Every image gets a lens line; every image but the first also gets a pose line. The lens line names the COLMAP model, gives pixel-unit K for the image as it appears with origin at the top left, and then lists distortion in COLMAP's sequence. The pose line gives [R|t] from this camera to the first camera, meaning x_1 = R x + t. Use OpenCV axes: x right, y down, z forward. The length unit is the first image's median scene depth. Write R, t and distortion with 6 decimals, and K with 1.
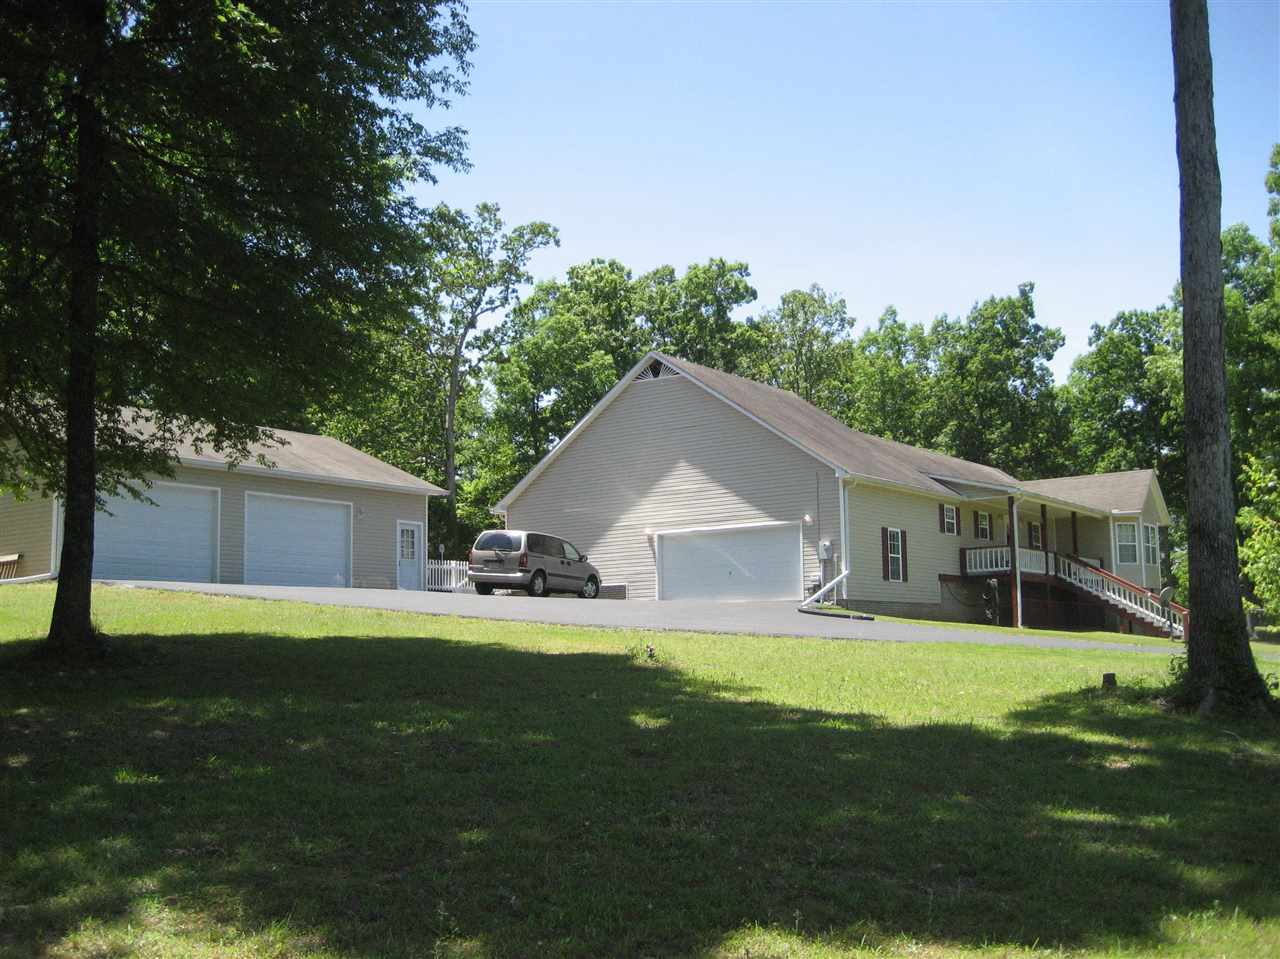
lens RADIAL K [[1327.2, 0, 664.1], [0, 1327.2, 475.3], [0, 0, 1]] dist [-0.106559, -0.012521]
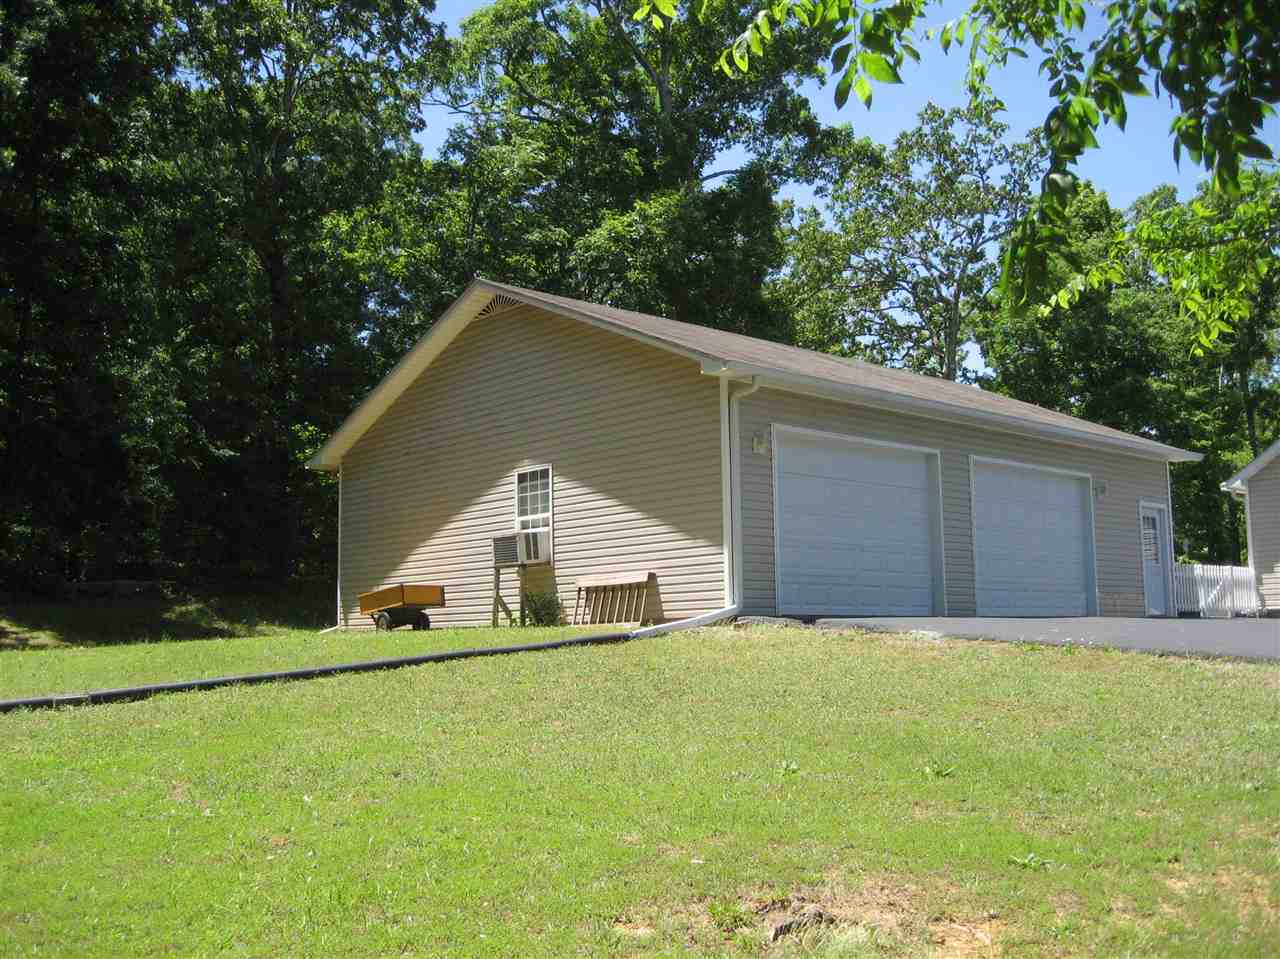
lens RADIAL K [[1341.4, 0, 640.0], [0, 1341.4, 479.5], [0, 0, 1]] dist [-0.104311, 0.029461]
pose [[0.971665, -0.021733, -0.235362, -0.148211], [0.024176, 0.999680, 0.007497, 0.006699], [0.235124, -0.012975, 0.971879, 0.175335]]
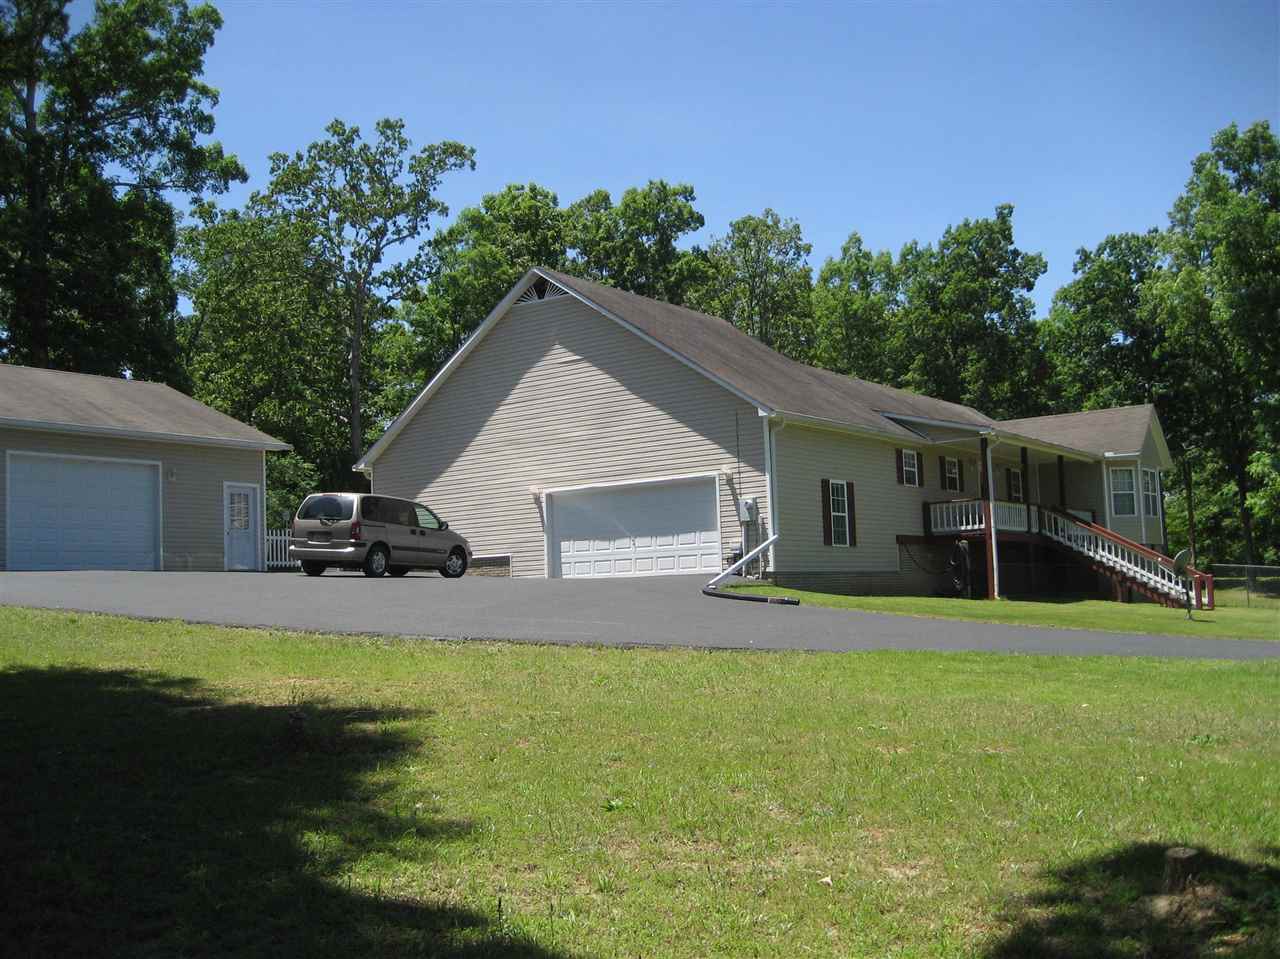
lens RADIAL K [[1341.4, 0, 640.0], [0, 1341.4, 479.5], [0, 0, 1]] dist [-0.104311, 0.029461]
pose [[0.999805, -0.019597, -0.002620, 0.029324], [0.019684, 0.999039, 0.039172, 0.002848], [0.001850, -0.039216, 0.999229, 0.097991]]
